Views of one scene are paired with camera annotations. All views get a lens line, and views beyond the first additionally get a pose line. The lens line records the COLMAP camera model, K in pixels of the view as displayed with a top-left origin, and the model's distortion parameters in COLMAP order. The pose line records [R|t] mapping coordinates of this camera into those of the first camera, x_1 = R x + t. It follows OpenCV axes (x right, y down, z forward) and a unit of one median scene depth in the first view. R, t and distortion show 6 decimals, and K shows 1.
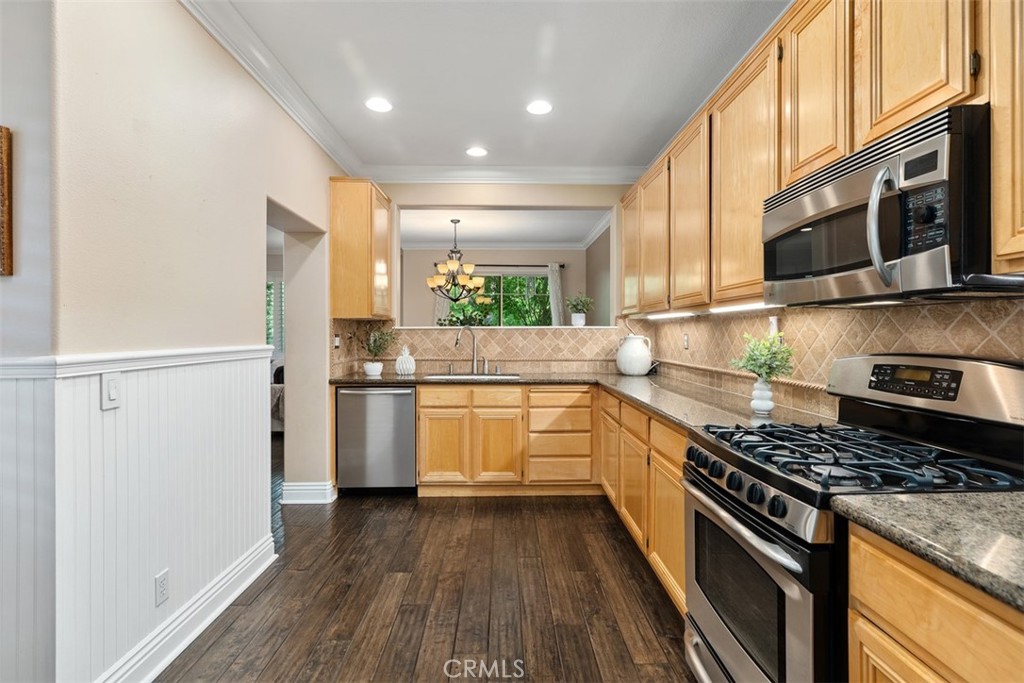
lens RADIAL K [[479.4, 0, 512.9], [0, 479.4, 331.5], [0, 0, 1]] dist [-0.002518, -0.000166]
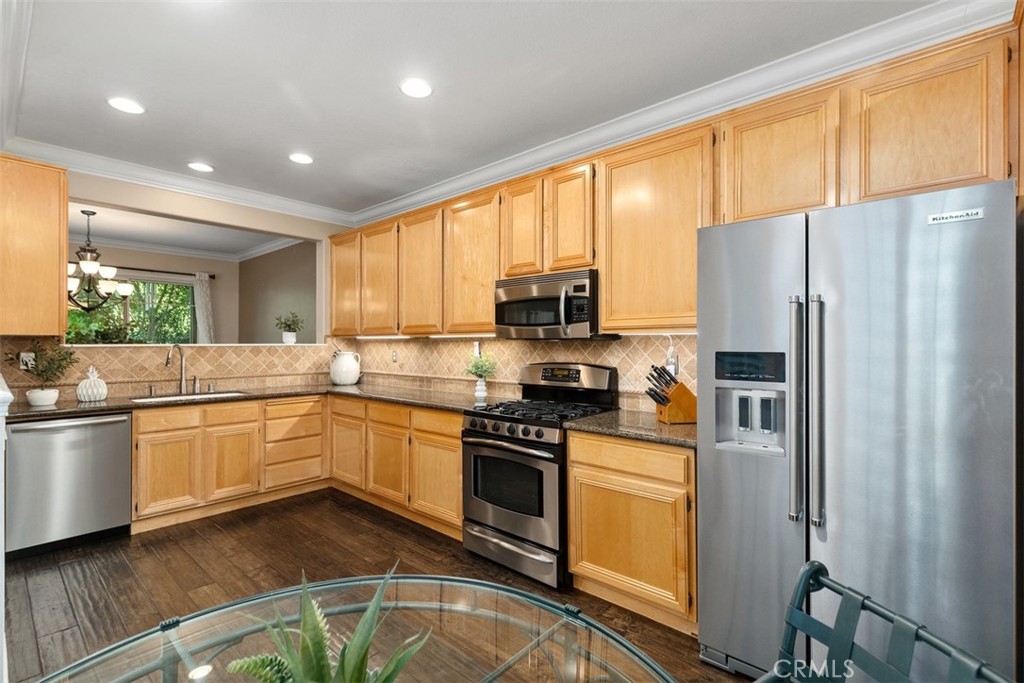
lens RADIAL K [[464.8, 0, 510.4], [0, 464.8, 331.9], [0, 0, 1]] dist [0.006205, 0.000026]
pose [[0.683382, 0.020296, 0.729778, -0.361899], [-0.004340, 0.999709, -0.023739, -0.018121], [-0.730048, 0.013055, 0.683272, -0.124205]]
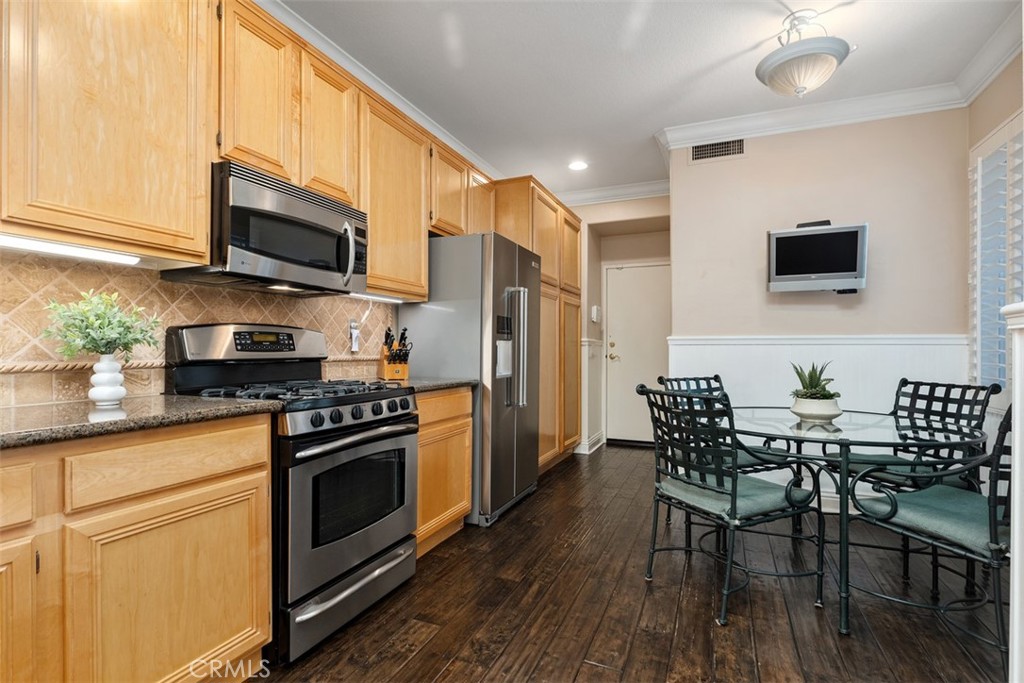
lens RADIAL K [[504.1, 0, 505.2], [0, 504.1, 348.4], [0, 0, 1]] dist [-0.001828, -0.000126]
pose [[-0.909729, 0.000517, 0.415203, -0.196589], [-0.000360, 0.999998, -0.002033, 0.050066], [-0.415203, -0.002000, -0.909727, 0.840337]]
